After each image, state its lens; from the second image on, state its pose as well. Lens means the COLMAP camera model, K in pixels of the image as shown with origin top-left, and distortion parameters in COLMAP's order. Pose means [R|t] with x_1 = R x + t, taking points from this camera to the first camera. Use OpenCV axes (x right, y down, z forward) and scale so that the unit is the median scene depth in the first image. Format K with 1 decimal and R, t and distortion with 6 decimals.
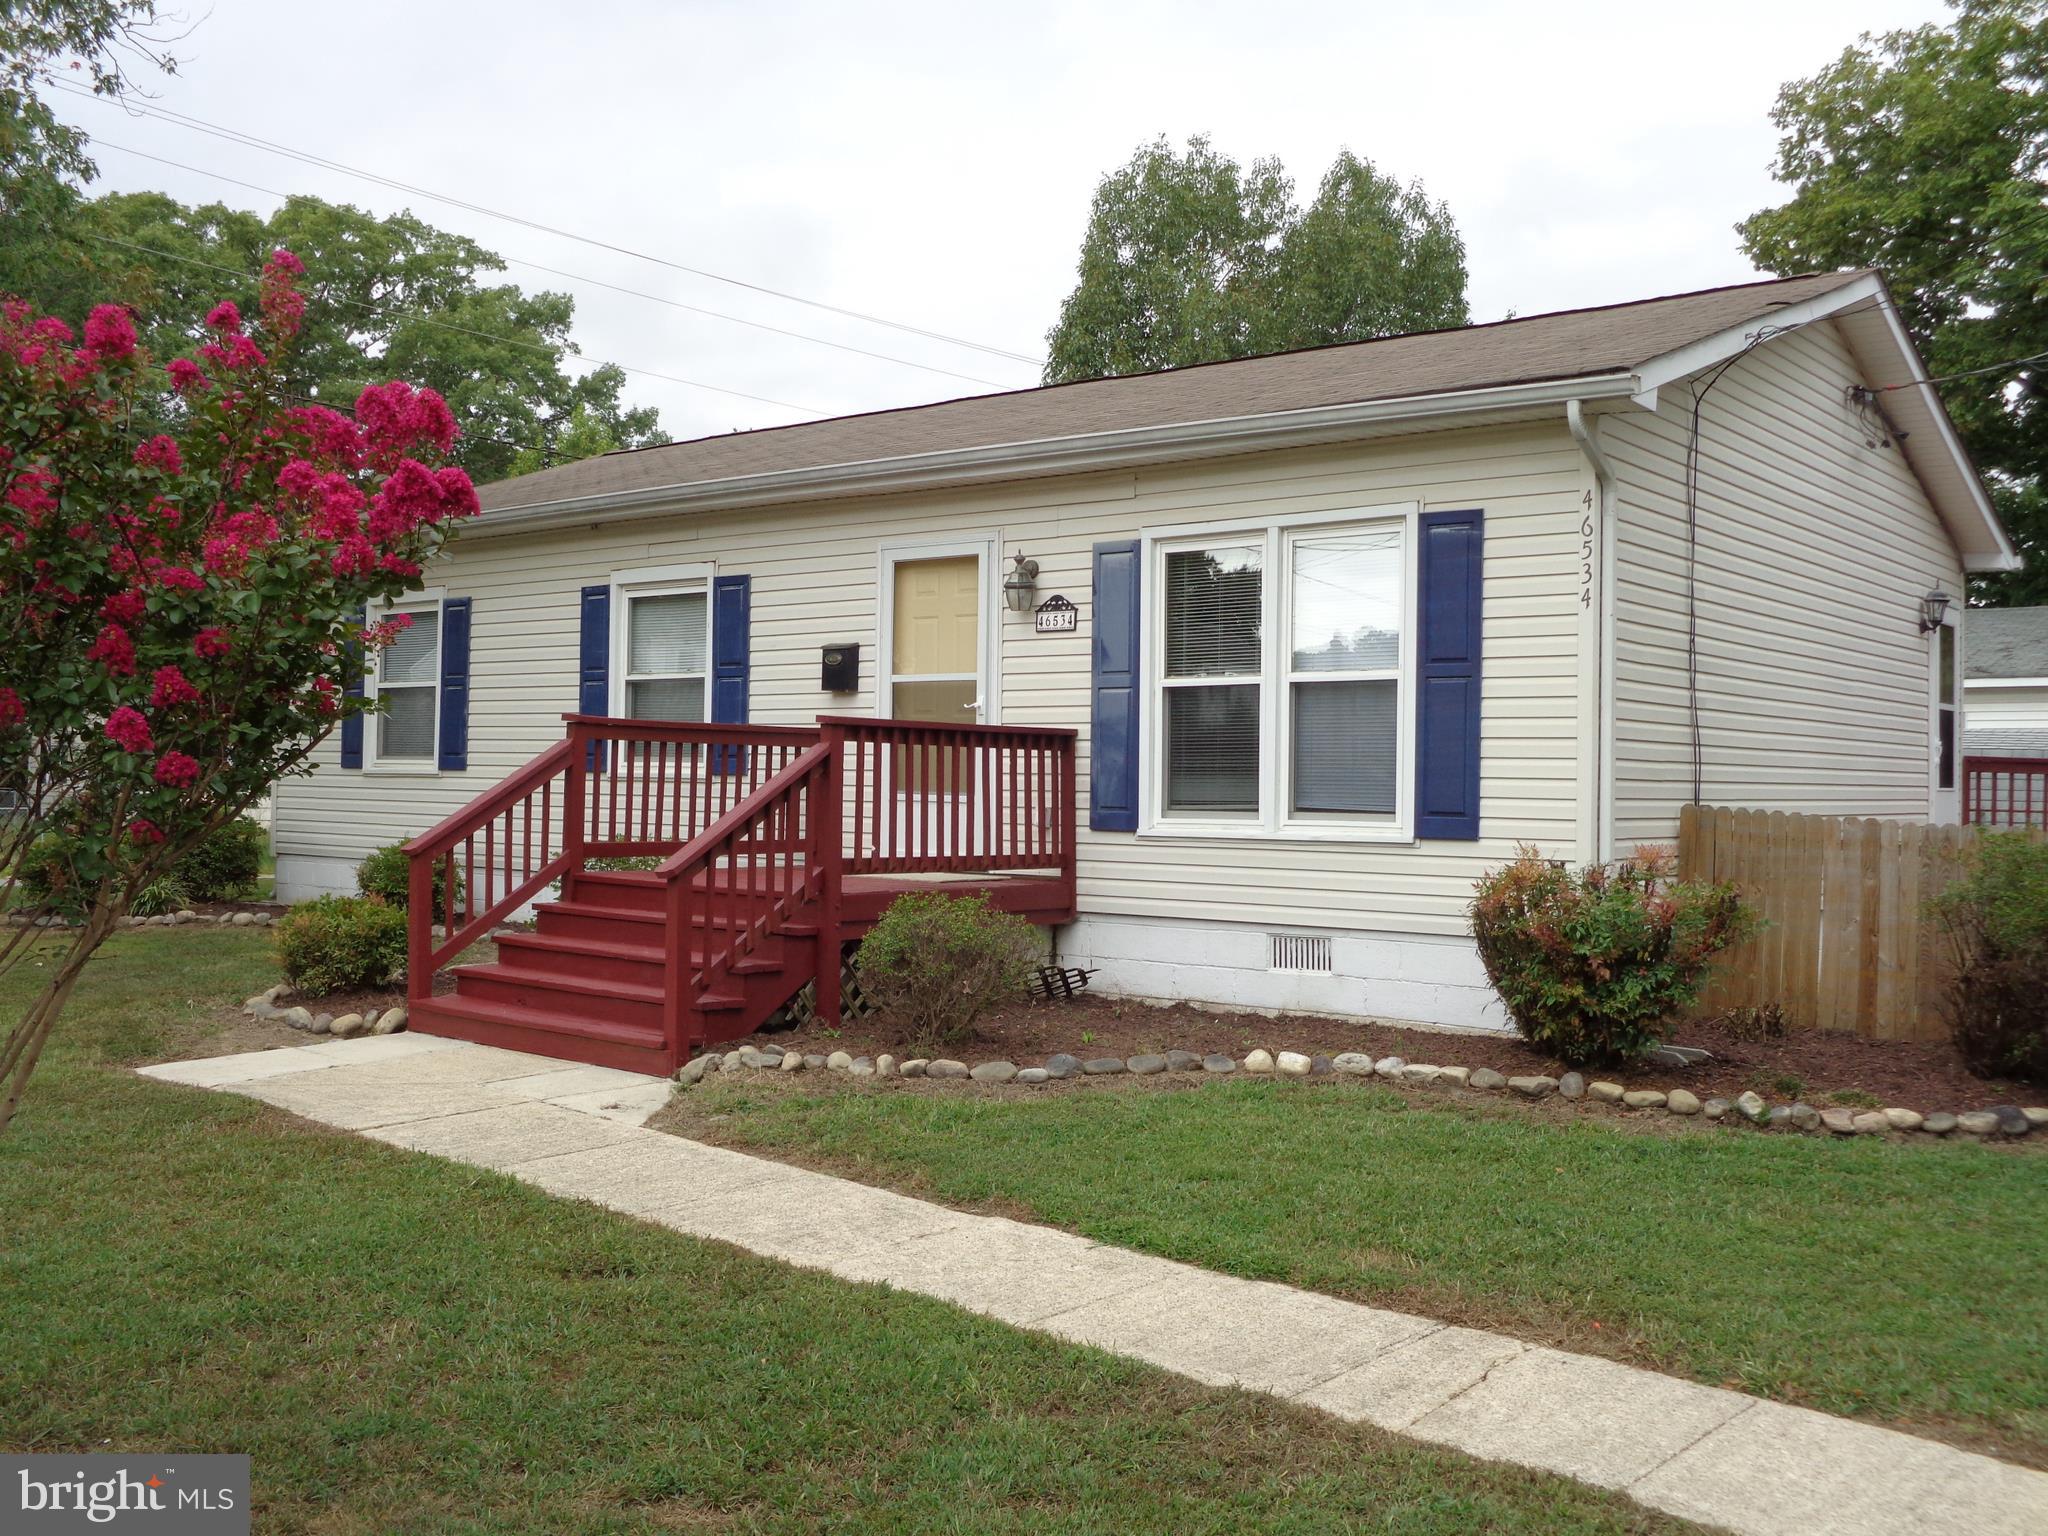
lens RADIAL K [[1899.7, 0, 1033.2], [0, 1899.7, 770.8], [0, 0, 1]] dist [0.005705, 0.000000]
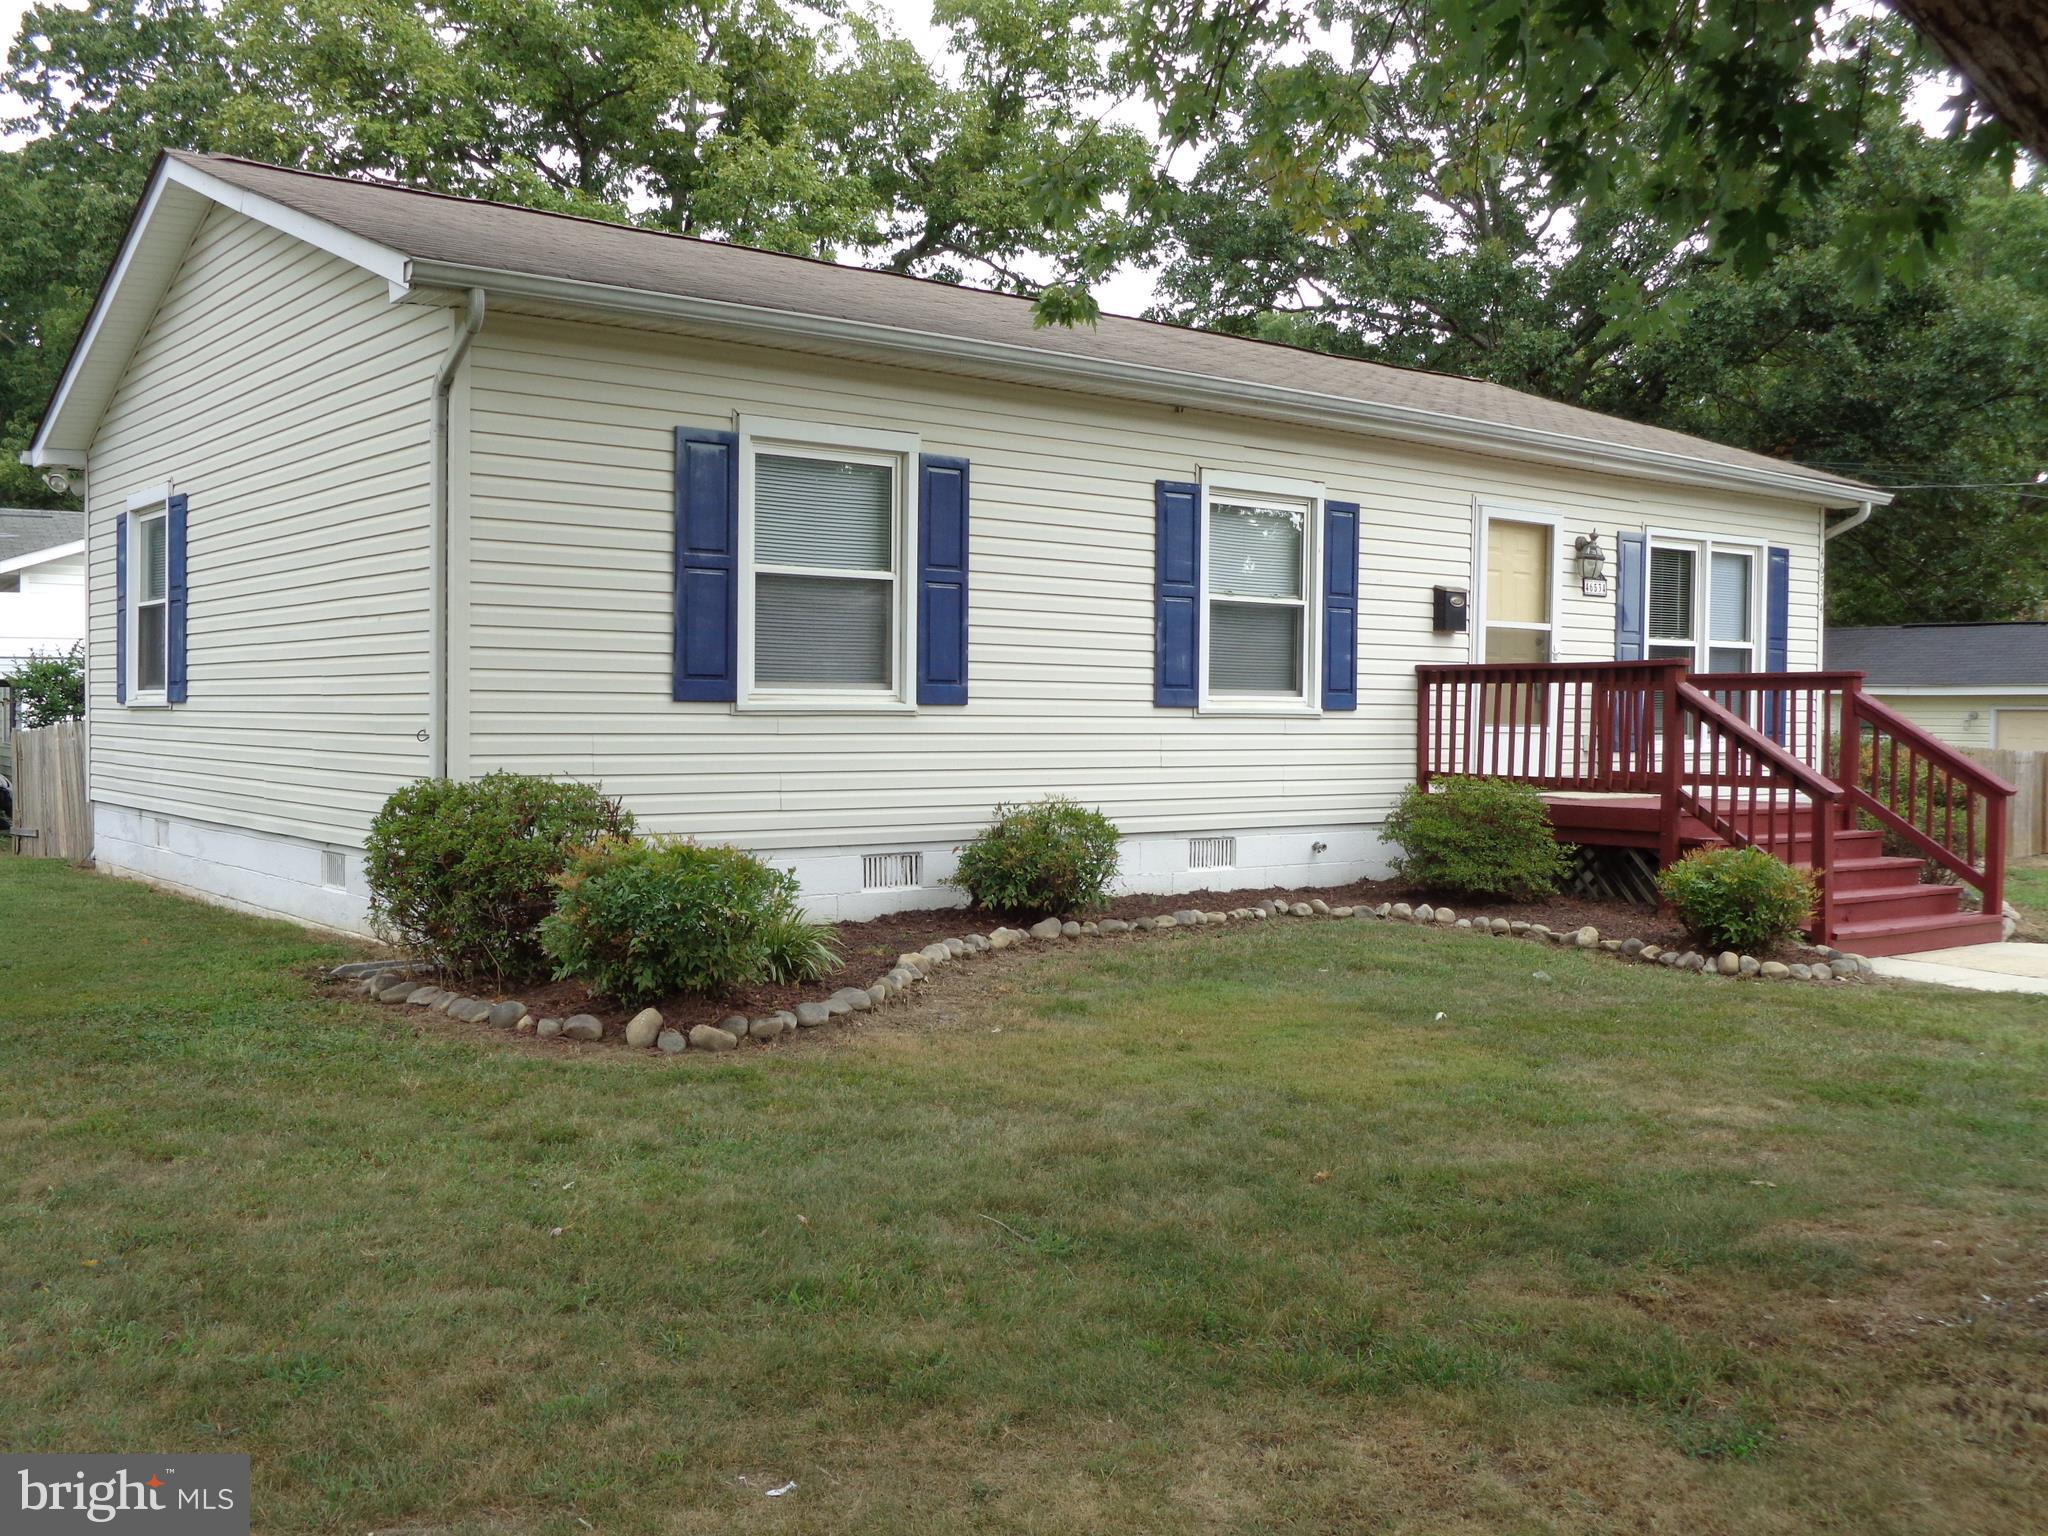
lens RADIAL K [[1899.7, 0, 1034.3], [0, 1899.7, 765.2], [0, 0, 1]] dist [0.005705, 0.000000]
pose [[0.208678, -0.043898, 0.976999, -1.168875], [-0.013573, 0.998766, 0.047775, -0.014368], [-0.977890, -0.023231, 0.207824, 0.982906]]
